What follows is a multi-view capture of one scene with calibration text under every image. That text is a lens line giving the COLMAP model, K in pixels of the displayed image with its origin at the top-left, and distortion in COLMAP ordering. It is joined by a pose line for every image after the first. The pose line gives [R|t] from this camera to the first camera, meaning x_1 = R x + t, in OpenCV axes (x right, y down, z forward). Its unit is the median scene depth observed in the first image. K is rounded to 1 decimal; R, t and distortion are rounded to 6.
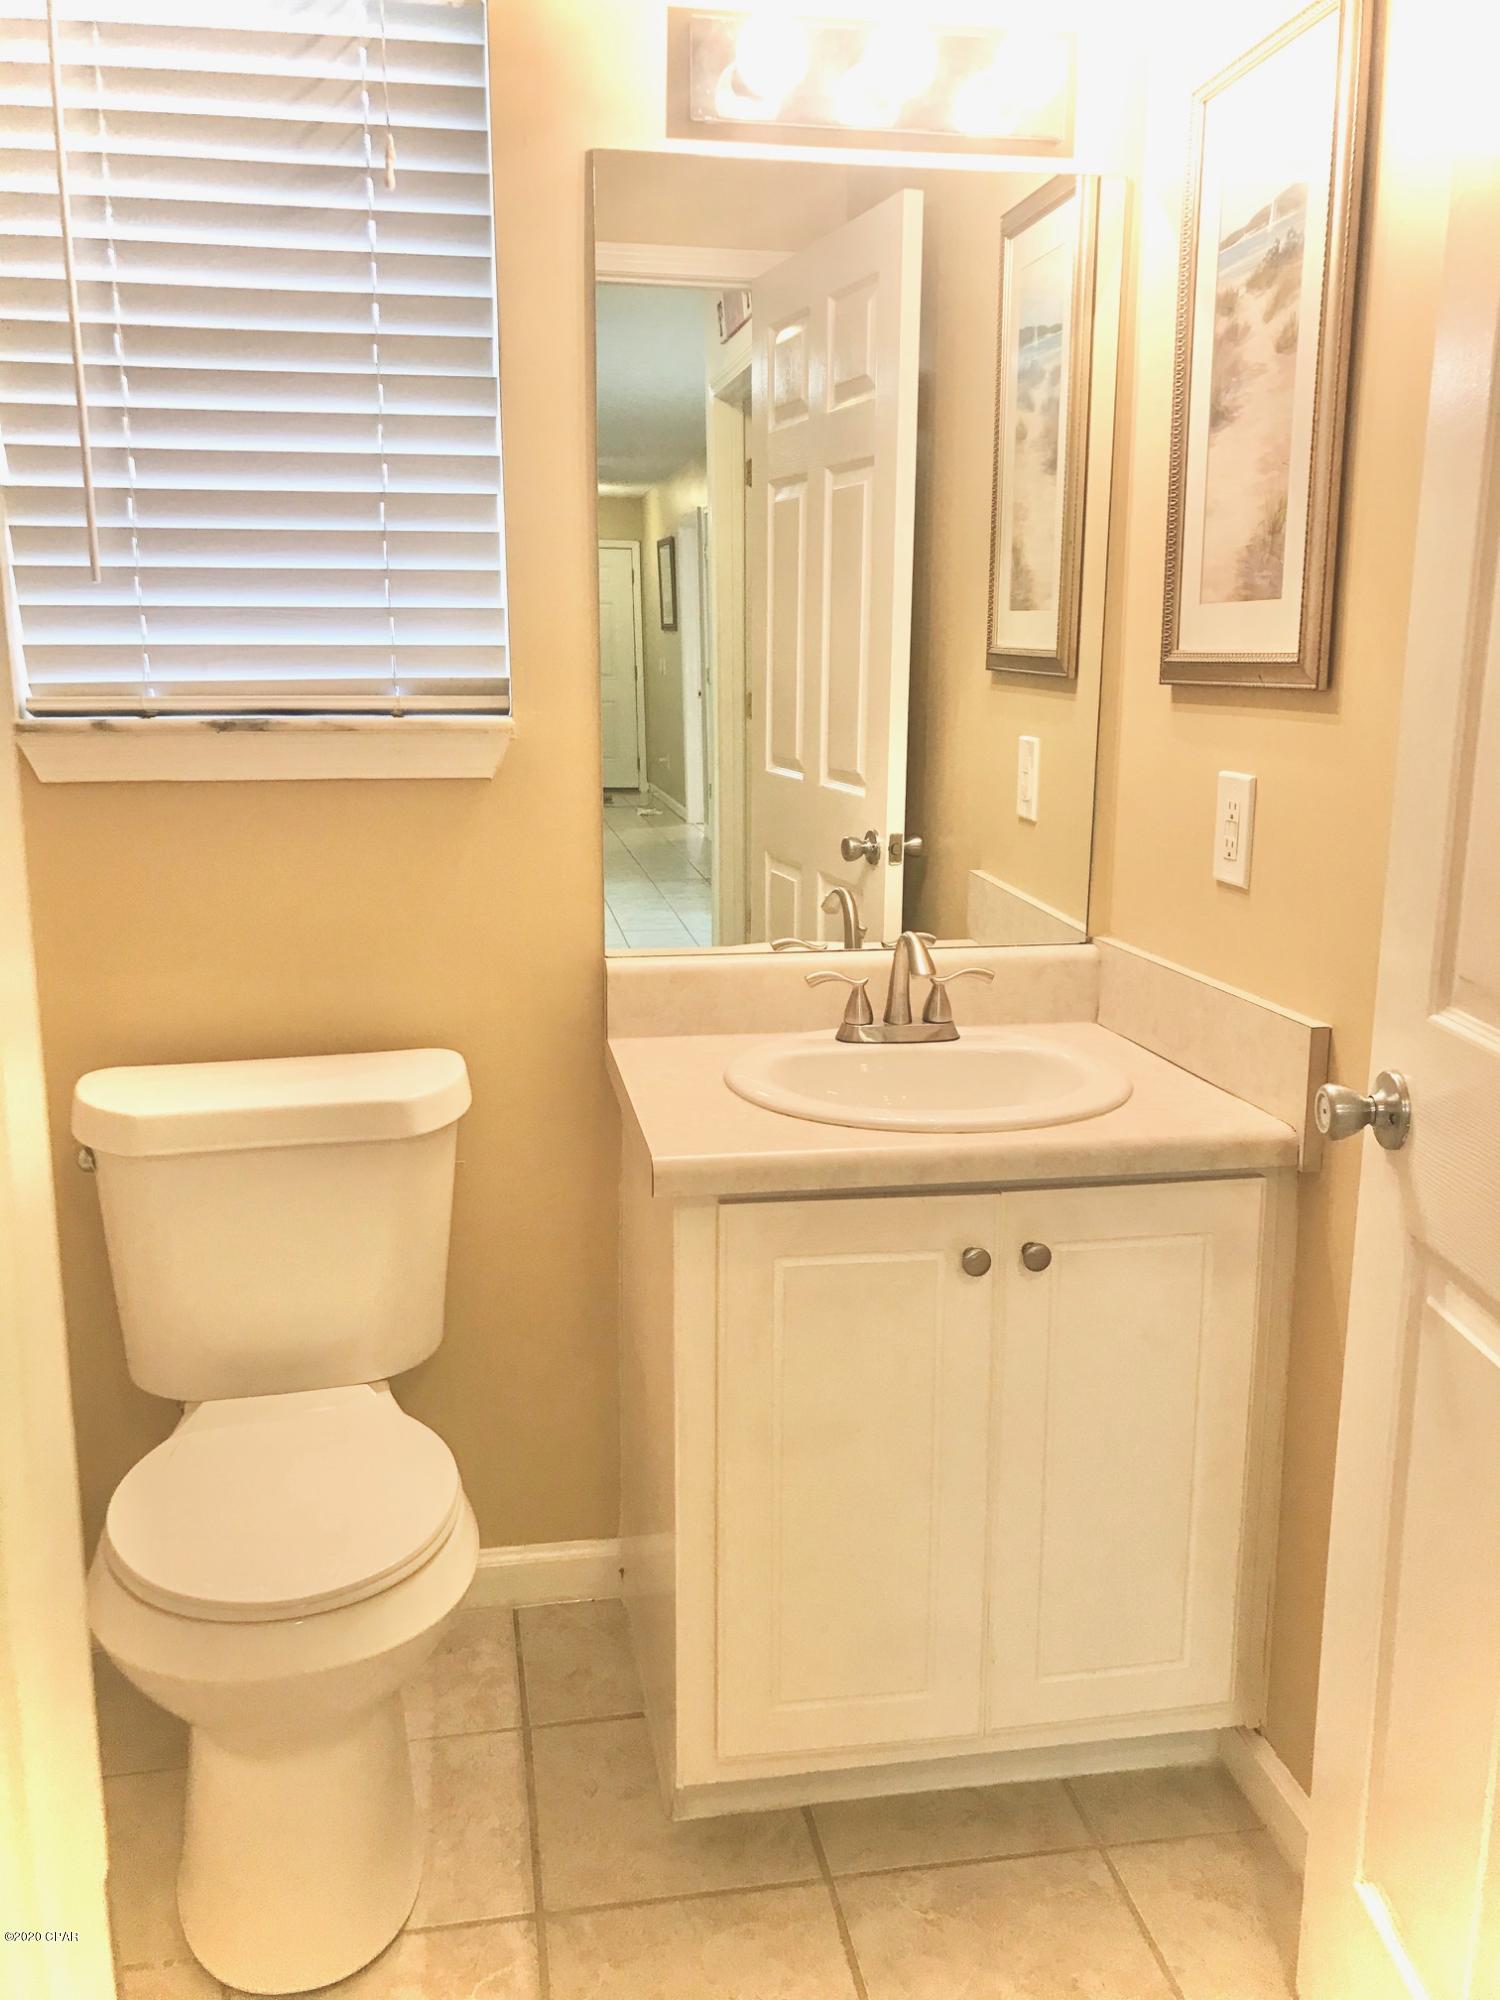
lens RADIAL K [[1622.9, 0, 750.0], [0, 1622.9, 1000.0], [0, 0, 1]] dist [0.040584, -0.007140]
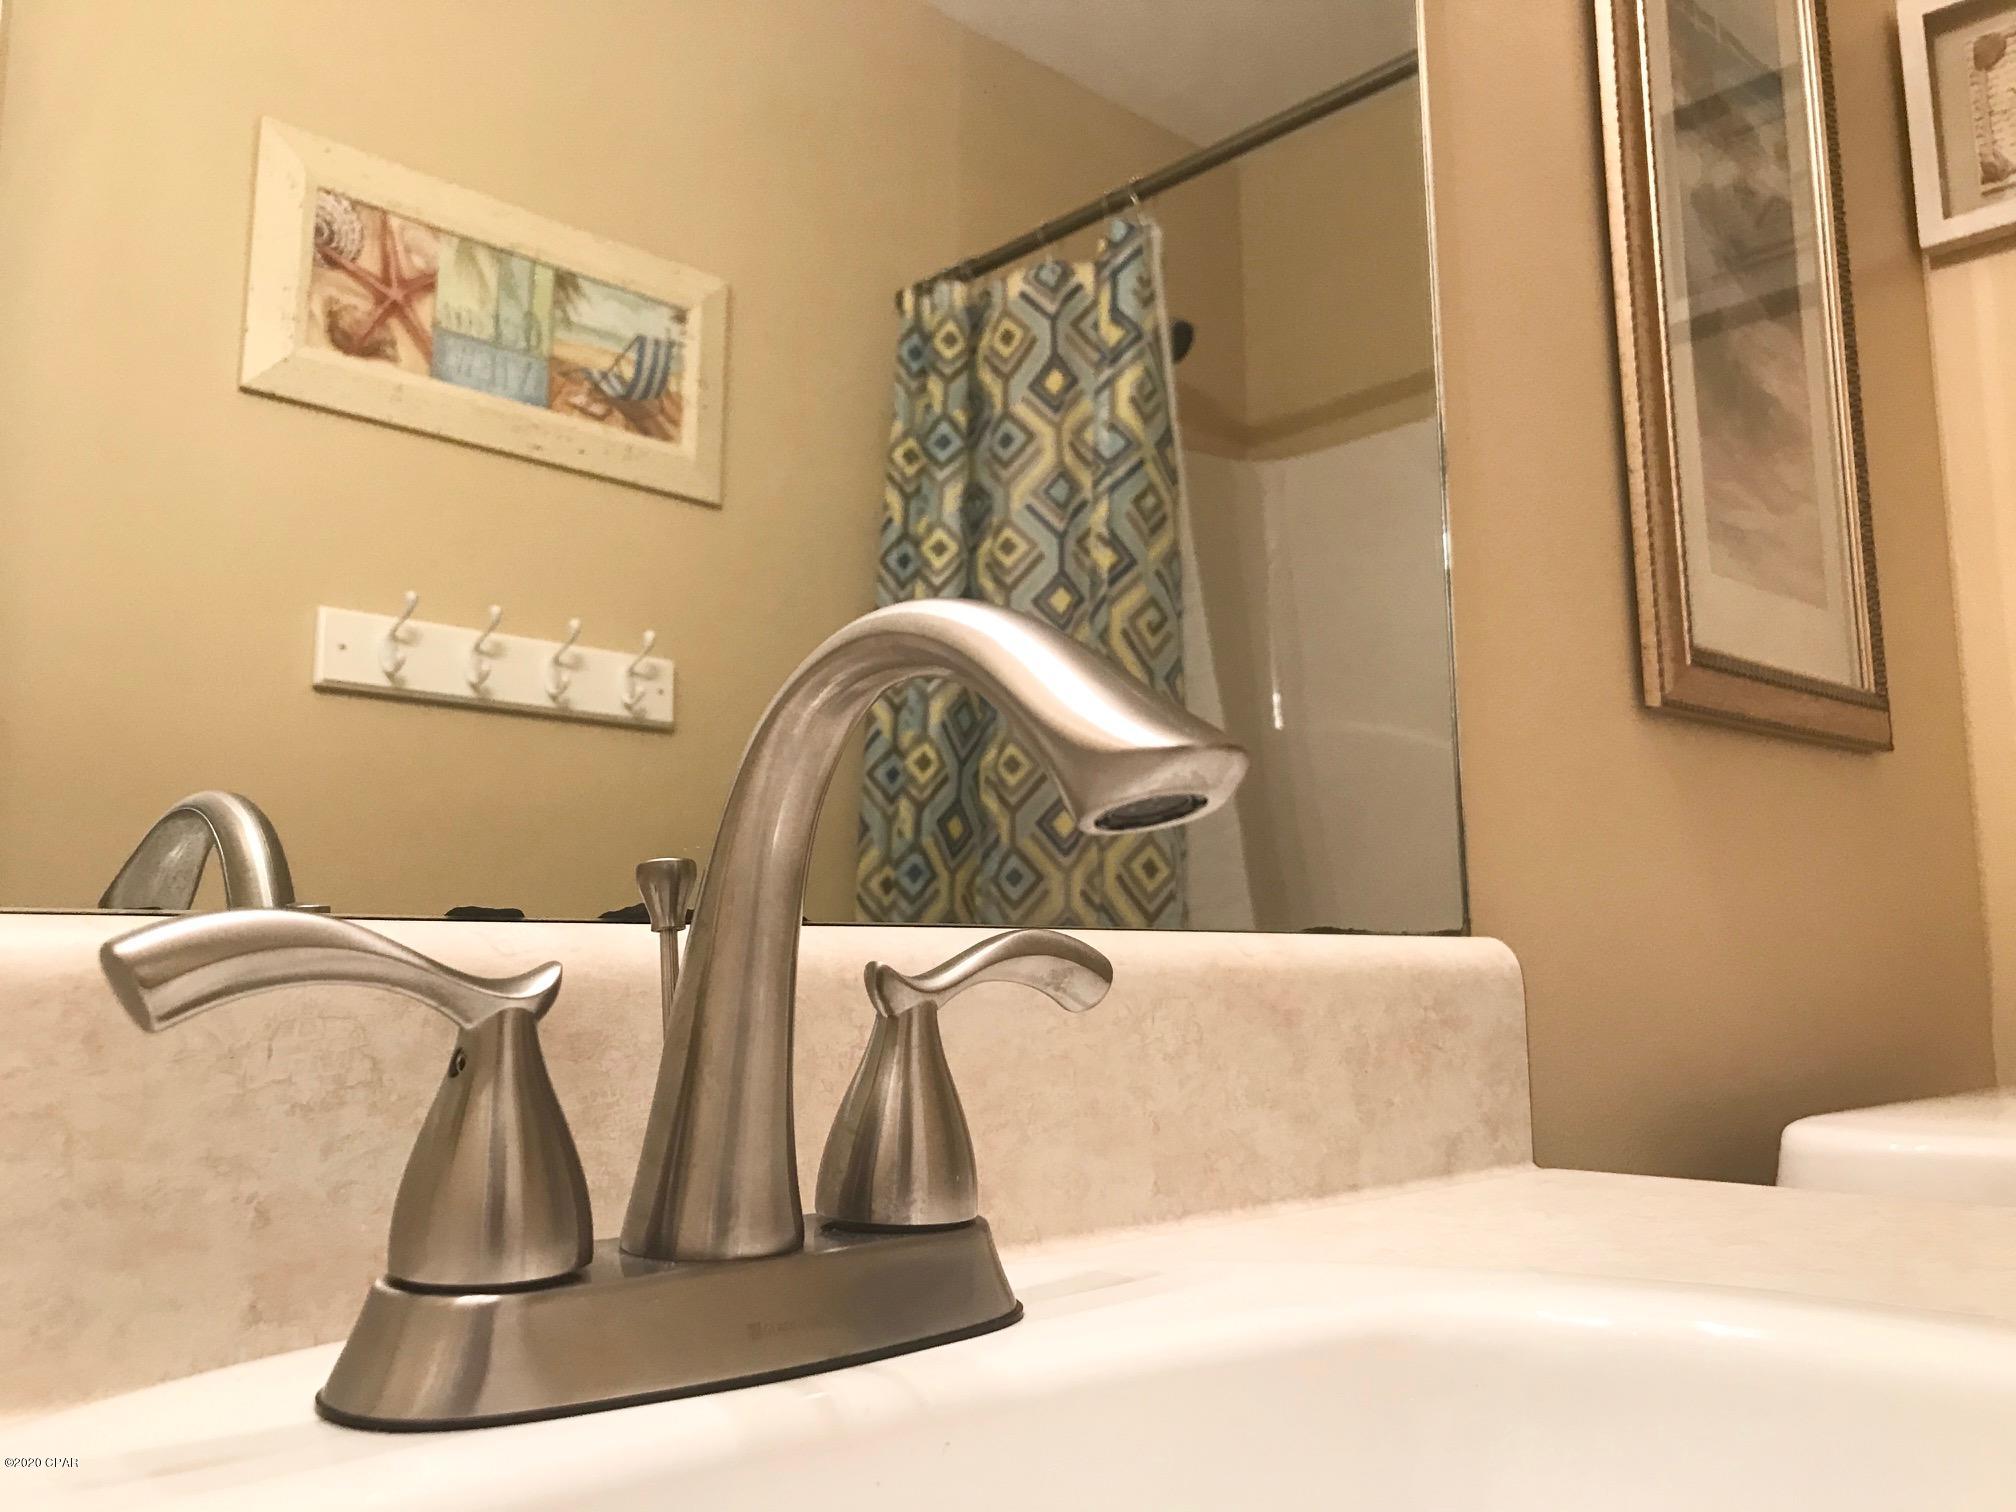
lens RADIAL K [[1635.8, 0, 1008.0], [0, 1635.8, 756.0], [0, 0, 1]] dist [0.040584, -0.007140]
pose [[0.822347, 0.077508, 0.563683, 0.014018], [0.130203, 0.938757, -0.319033, 0.019635], [-0.553889, 0.335749, 0.761892, 0.705432]]
